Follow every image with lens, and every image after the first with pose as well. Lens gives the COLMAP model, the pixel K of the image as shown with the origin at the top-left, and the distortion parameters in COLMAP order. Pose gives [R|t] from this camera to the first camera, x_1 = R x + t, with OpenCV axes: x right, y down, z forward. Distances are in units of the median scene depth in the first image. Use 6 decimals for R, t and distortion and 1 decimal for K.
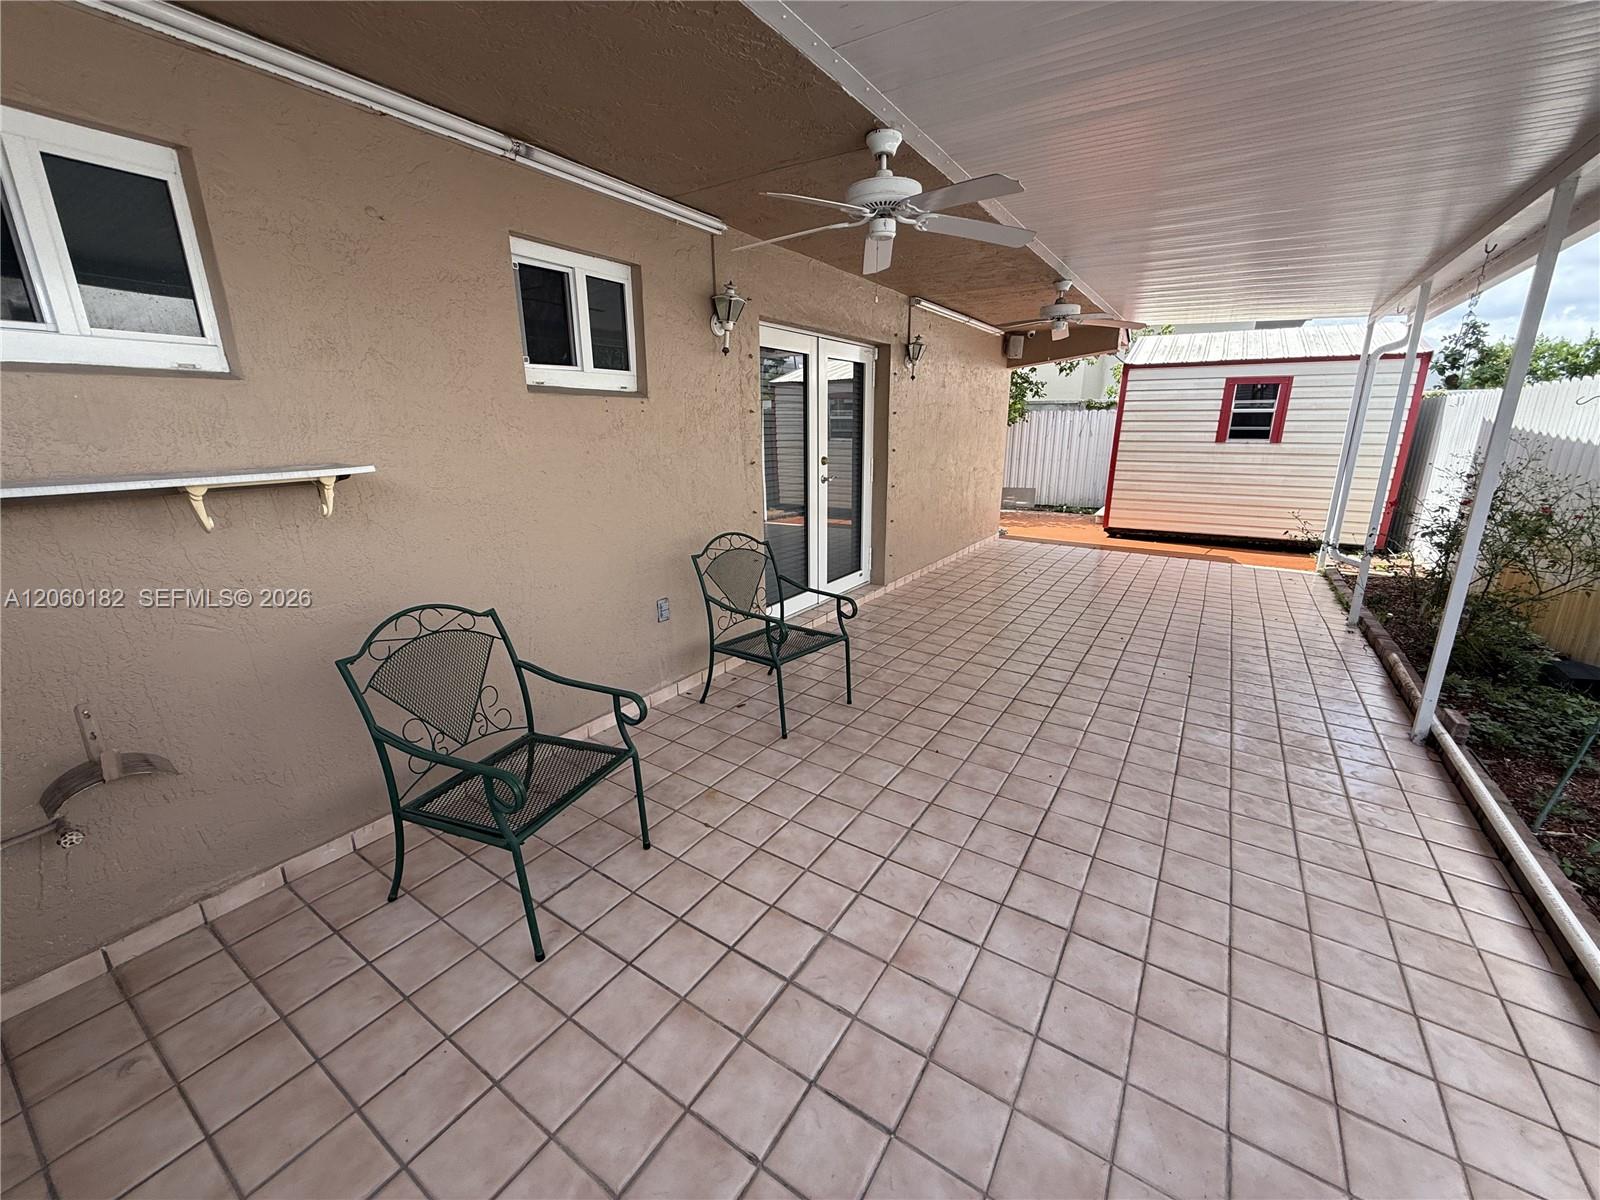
lens RADIAL K [[640.7, 0, 800.0], [0, 640.7, 600.0], [0, 0, 1]] dist [0.001236, 0.000746]
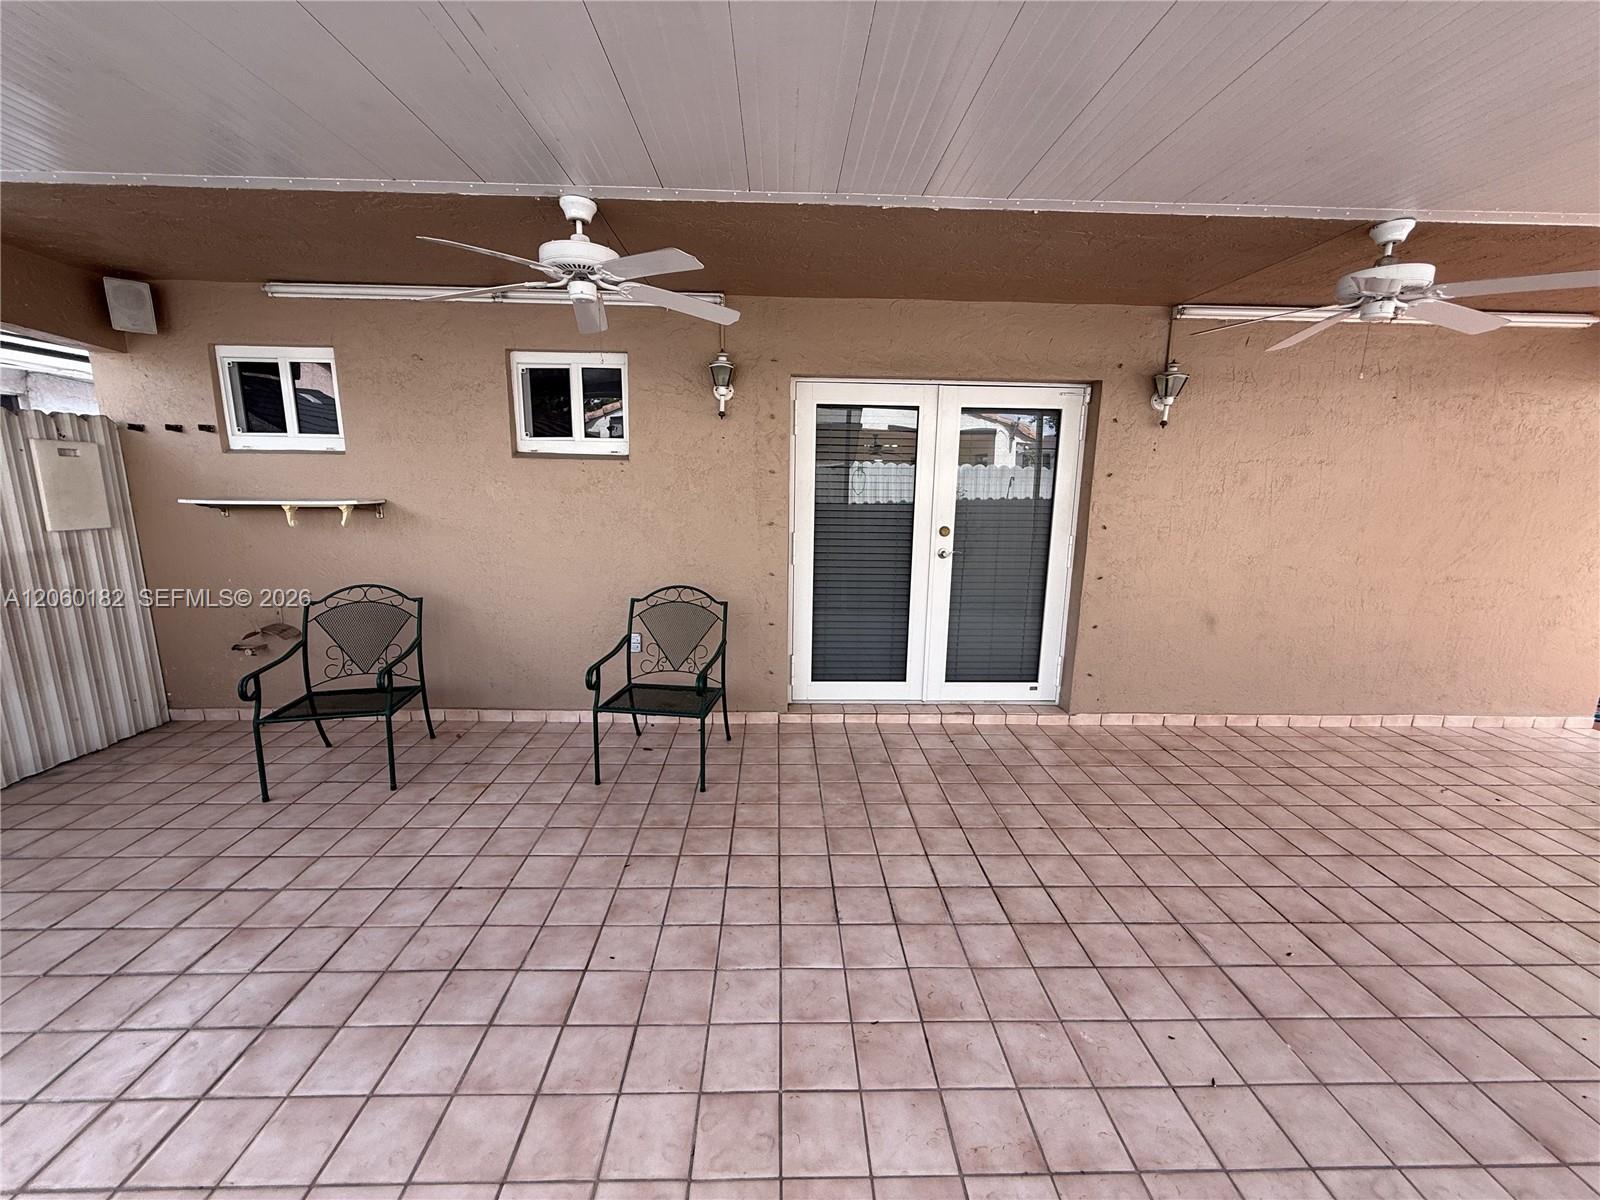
lens RADIAL K [[640.7, 0, 800.0], [0, 640.7, 600.0], [0, 0, 1]] dist [0.001236, 0.000746]
pose [[0.572460, 0.166898, -0.802767, 1.049390], [-0.234504, 0.971494, 0.034750, -0.203999], [0.785683, 0.168359, 0.595279, 0.667691]]
